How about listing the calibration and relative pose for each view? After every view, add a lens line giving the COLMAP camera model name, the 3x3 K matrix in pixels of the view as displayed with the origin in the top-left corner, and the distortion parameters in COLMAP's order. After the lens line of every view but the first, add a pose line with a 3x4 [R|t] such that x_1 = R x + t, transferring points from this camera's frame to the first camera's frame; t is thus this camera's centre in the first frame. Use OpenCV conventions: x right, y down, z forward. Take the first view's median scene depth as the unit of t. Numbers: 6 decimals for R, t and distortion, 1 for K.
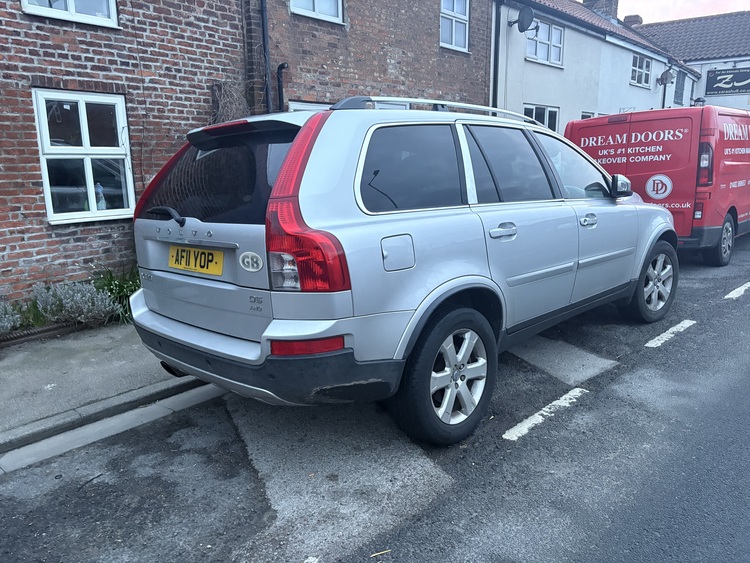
lens RADIAL K [[580.7, 0, 375.0], [0, 580.7, 281.5], [0, 0, 1]] dist [0.099225, -0.107543]
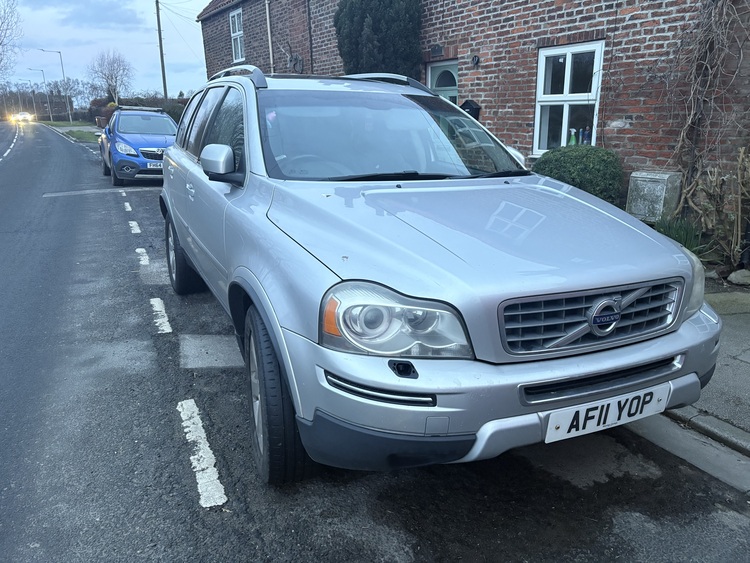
lens RADIAL K [[580.7, 0, 375.0], [0, 580.7, 281.5], [0, 0, 1]] dist [0.099225, -0.107543]
pose [[-0.370632, 0.281697, -0.885030, 0.775636], [-0.168280, 0.916757, 0.362268, -0.248580], [0.913408, 0.283202, -0.292376, 1.109028]]
